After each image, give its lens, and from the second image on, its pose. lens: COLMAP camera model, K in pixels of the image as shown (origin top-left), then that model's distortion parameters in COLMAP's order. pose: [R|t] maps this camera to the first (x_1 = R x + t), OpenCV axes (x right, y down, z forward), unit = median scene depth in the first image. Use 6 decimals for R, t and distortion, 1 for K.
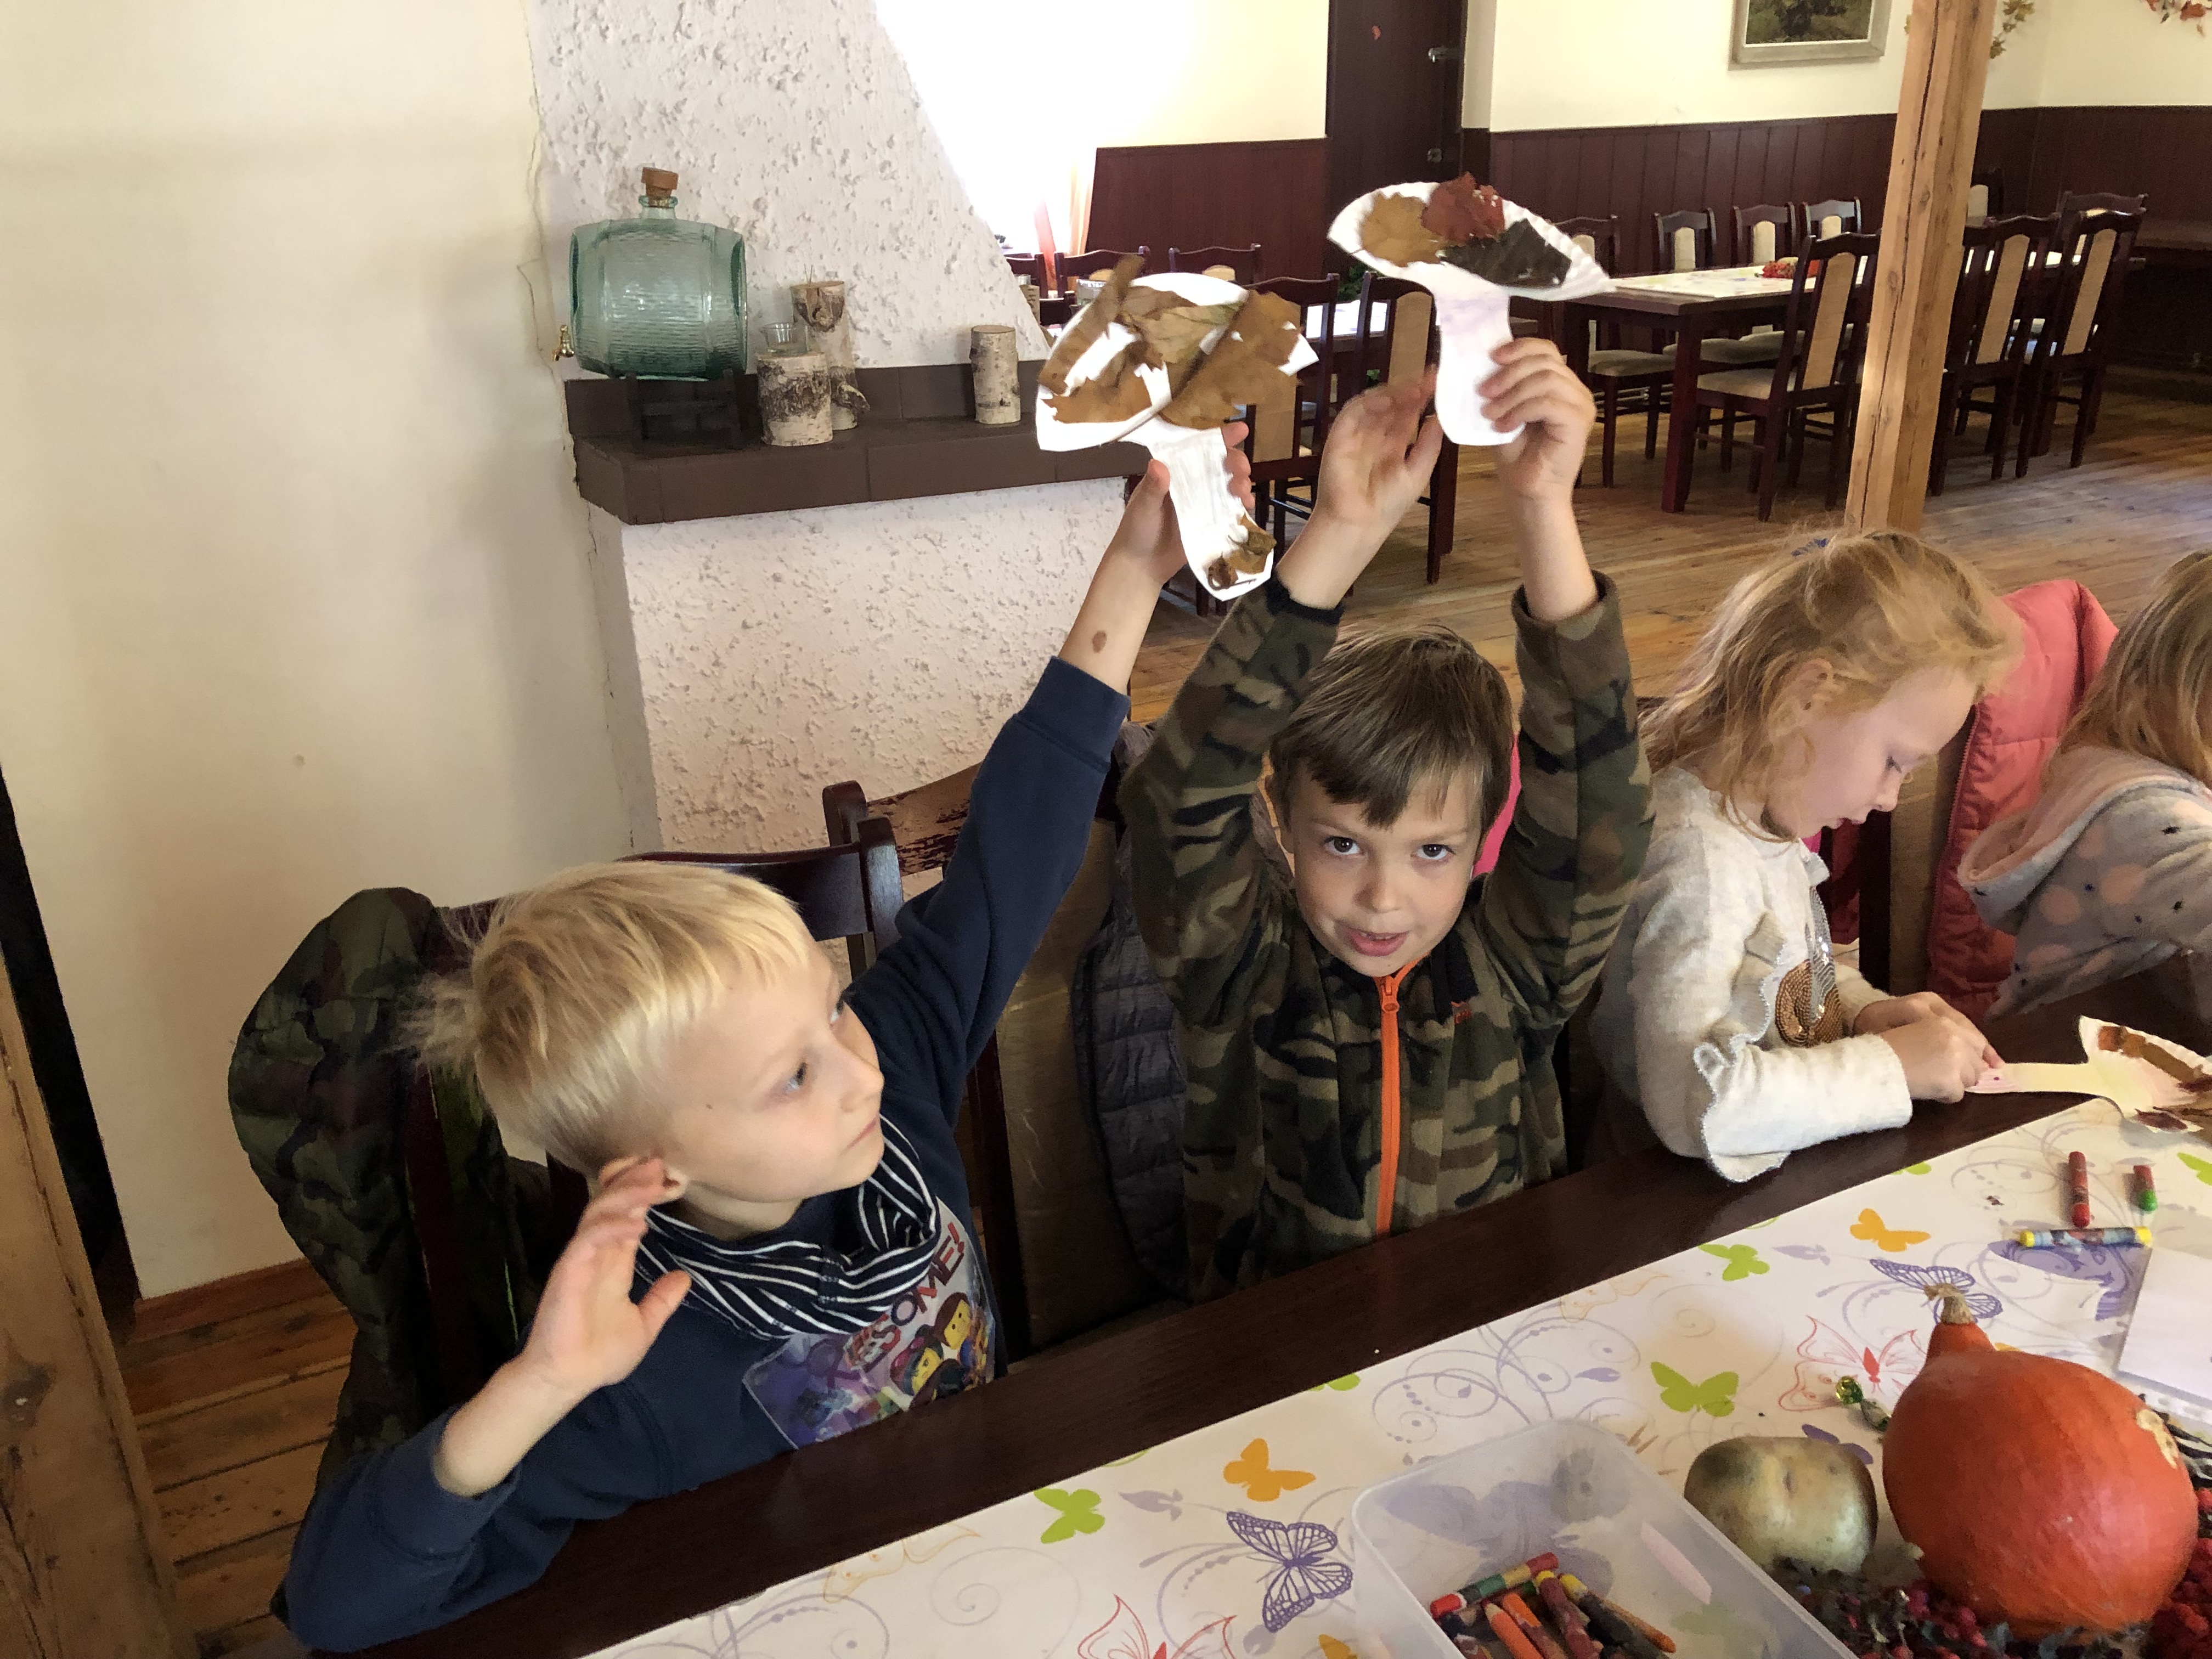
lens RADIAL K [[1828.2, 0, 1103.0], [0, 1828.2, 818.5], [0, 0, 1]] dist [0.005298, 0.012216]
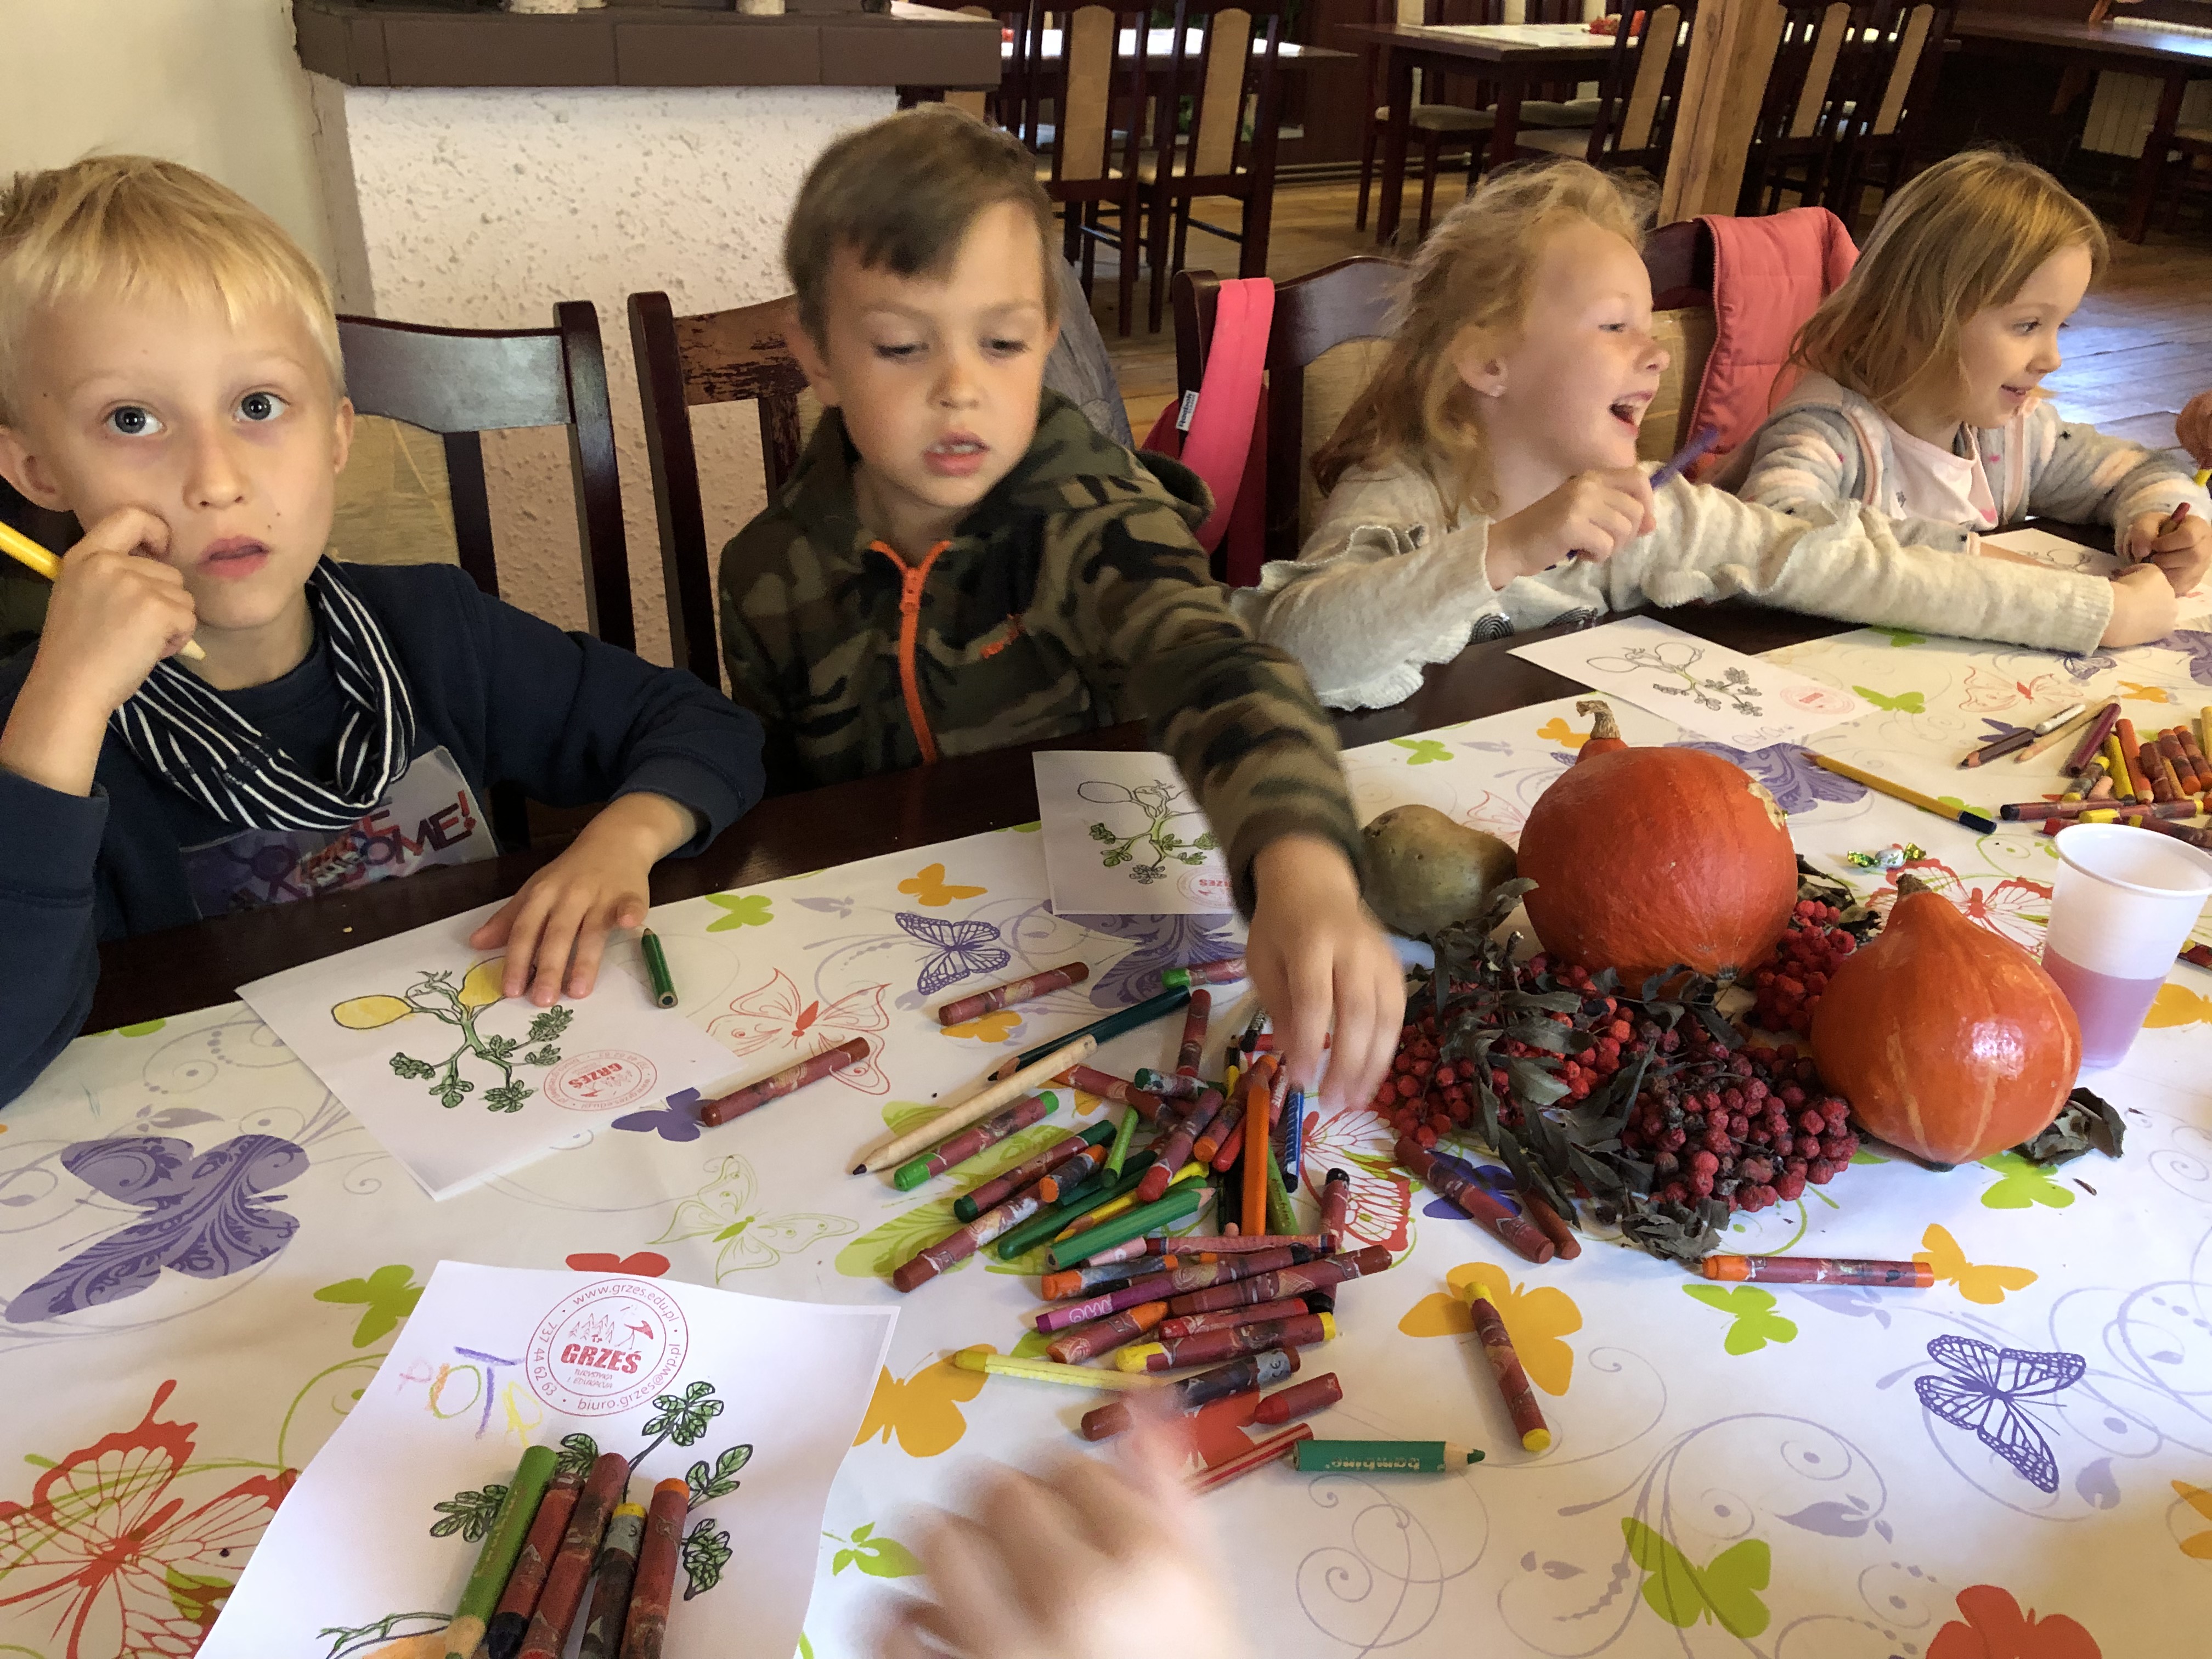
lens RADIAL K [[1828.2, 0, 1098.4], [0, 1828.2, 846.7], [0, 0, 1]] dist [0.005298, 0.012216]
pose [[0.994871, 0.022935, 0.098517, 0.034056], [-0.034521, 0.992466, 0.117553, 0.094909], [-0.095079, -0.120351, 0.988168, -0.002476]]
